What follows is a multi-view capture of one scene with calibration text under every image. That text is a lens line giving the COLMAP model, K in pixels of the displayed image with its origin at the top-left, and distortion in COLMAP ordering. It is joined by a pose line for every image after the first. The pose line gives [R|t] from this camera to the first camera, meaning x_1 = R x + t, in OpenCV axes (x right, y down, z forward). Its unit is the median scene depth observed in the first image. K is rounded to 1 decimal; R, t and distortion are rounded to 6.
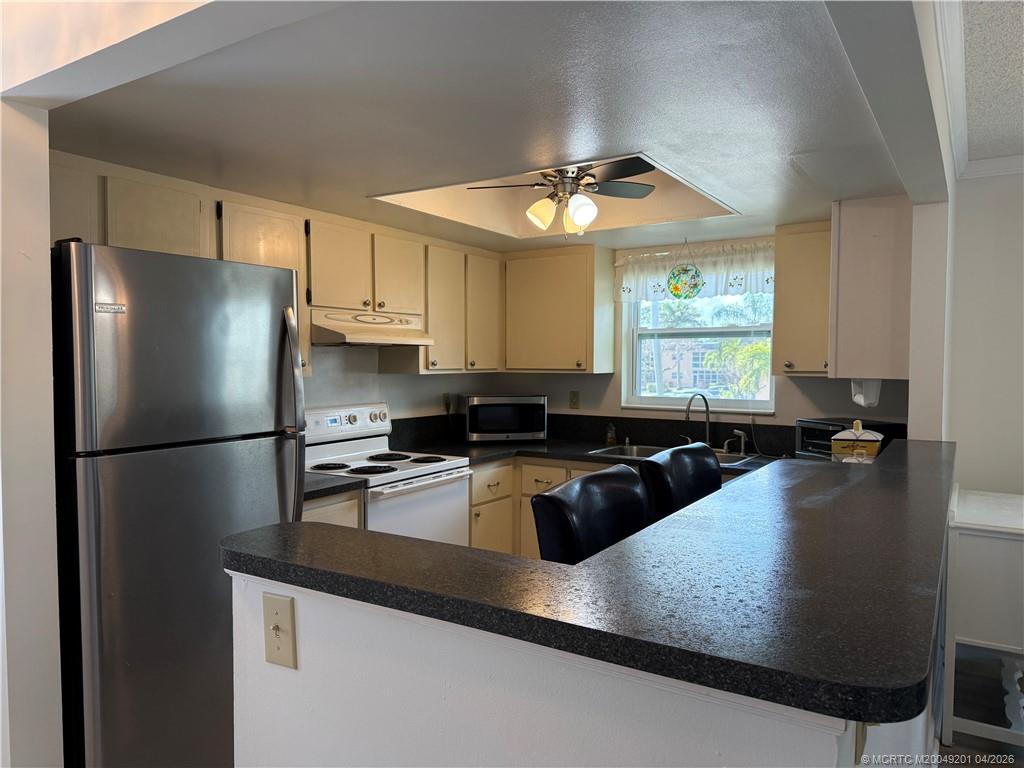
lens RADIAL K [[721.0, 0, 507.9], [0, 721.0, 391.2], [0, 0, 1]] dist [0.080003, -0.090656]
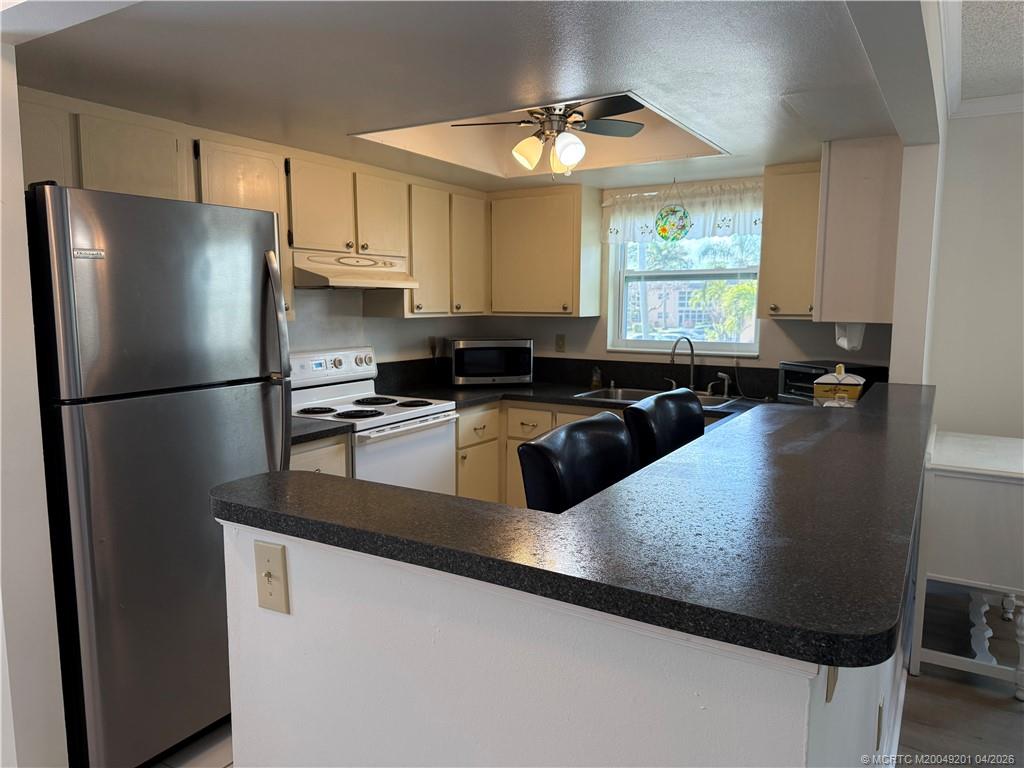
lens RADIAL K [[721.0, 0, 504.5], [0, 721.0, 389.2], [0, 0, 1]] dist [0.080003, -0.090656]
pose [[0.999881, -0.001911, 0.015292, -0.000626], [0.000675, 0.996764, 0.080375, -0.005665], [-0.015396, -0.080355, 0.996647, -0.000795]]
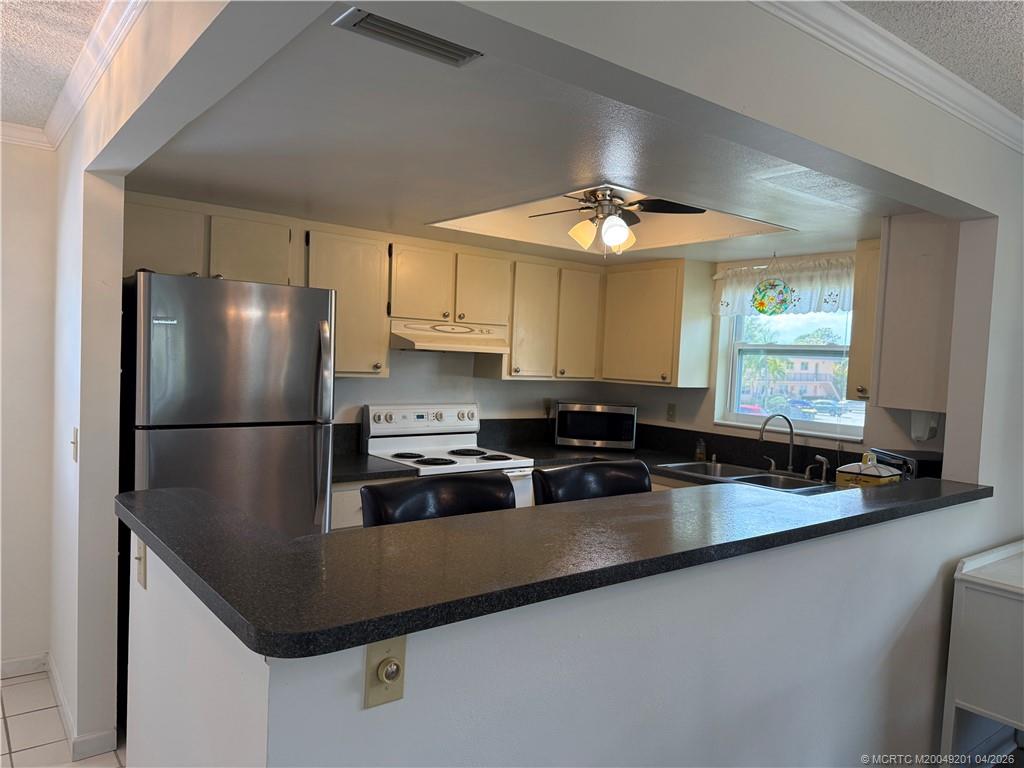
lens RADIAL K [[721.0, 0, 508.9], [0, 721.0, 393.0], [0, 0, 1]] dist [0.080003, -0.090656]
pose [[0.940600, 0.056441, -0.334792, 0.273028], [-0.056220, 0.998365, 0.010360, -0.015968], [0.334829, 0.009077, 0.942235, -0.029126]]
